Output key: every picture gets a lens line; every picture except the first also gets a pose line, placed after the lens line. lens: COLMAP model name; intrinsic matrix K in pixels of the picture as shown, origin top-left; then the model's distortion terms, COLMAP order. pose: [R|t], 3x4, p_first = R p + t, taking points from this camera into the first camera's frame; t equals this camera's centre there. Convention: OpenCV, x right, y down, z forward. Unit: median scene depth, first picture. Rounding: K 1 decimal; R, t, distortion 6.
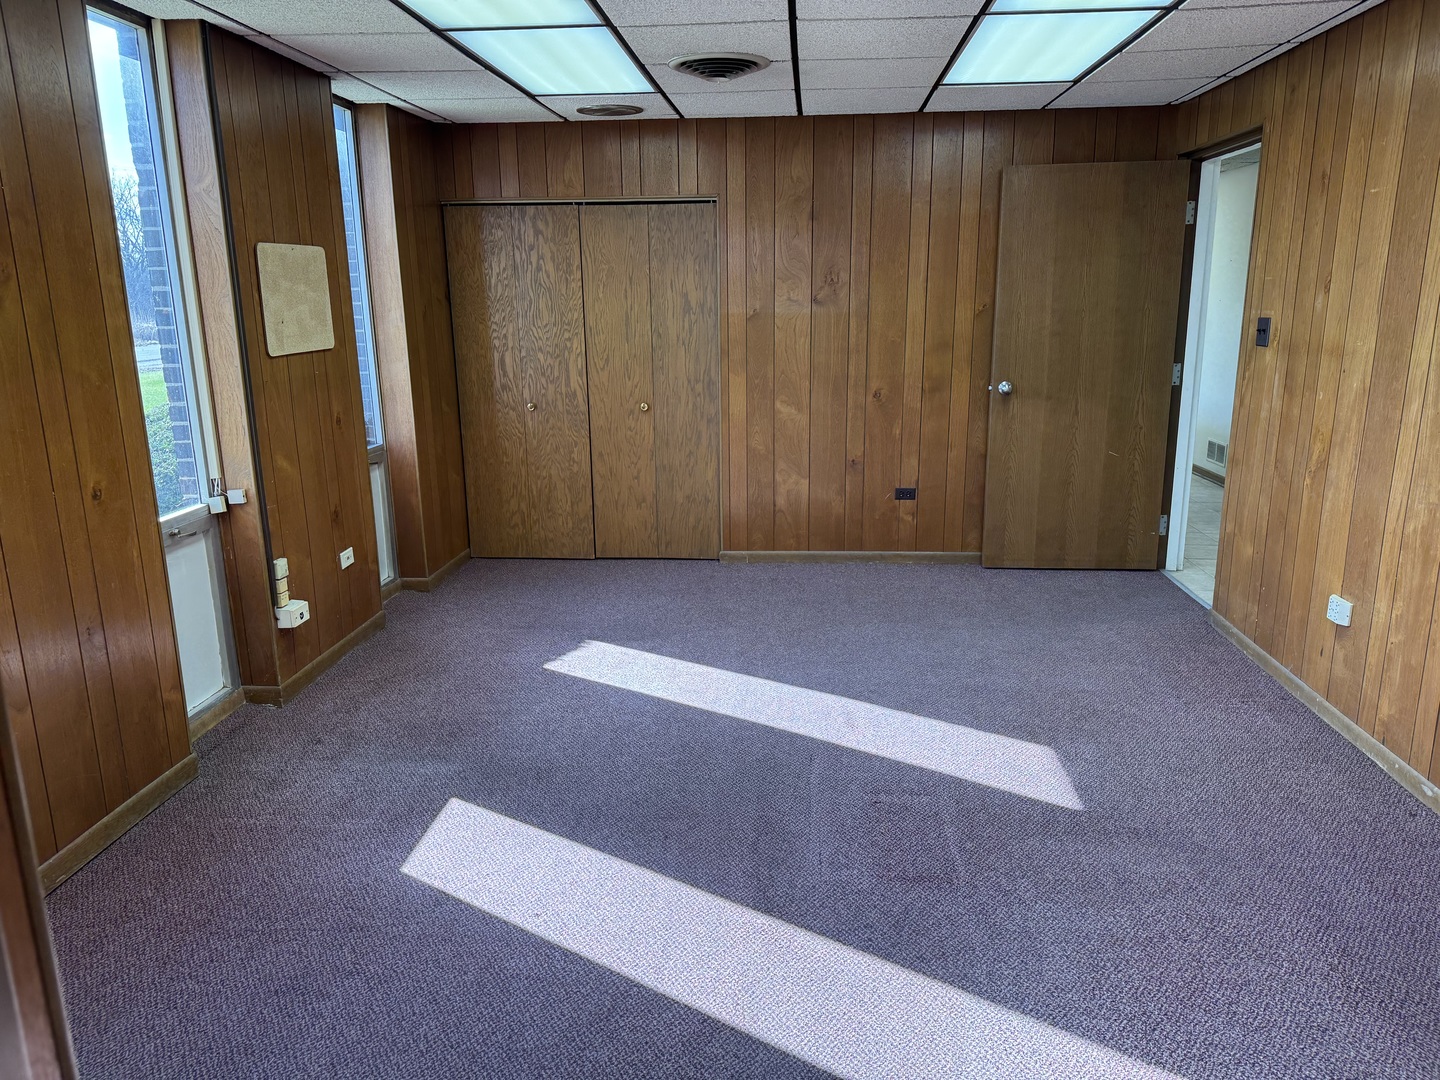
lens RADIAL K [[997.6, 0, 704.8], [0, 997.6, 554.5], [0, 0, 1]] dist [0.054725, -0.026685]
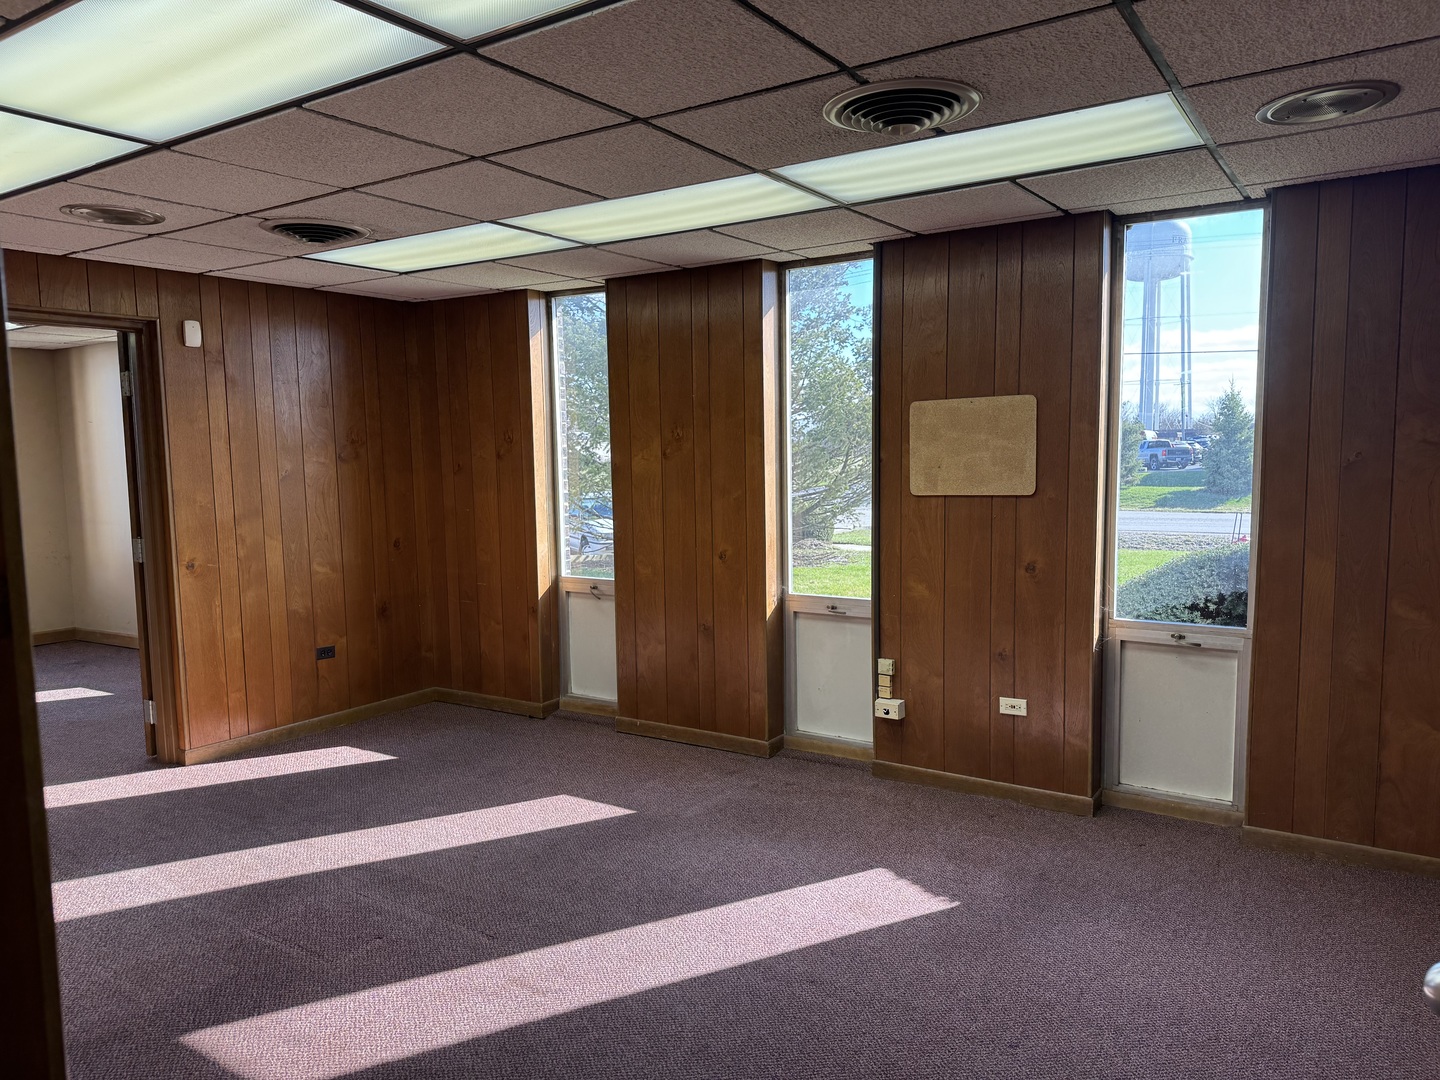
lens RADIAL K [[997.6, 0, 715.3], [0, 997.6, 531.2], [0, 0, 1]] dist [0.054725, -0.026685]
pose [[-0.464629, 0.108151, -0.878876, 0.484925], [-0.194248, 0.955891, 0.220320, -0.250783], [0.863937, 0.273087, -0.423127, 0.889840]]
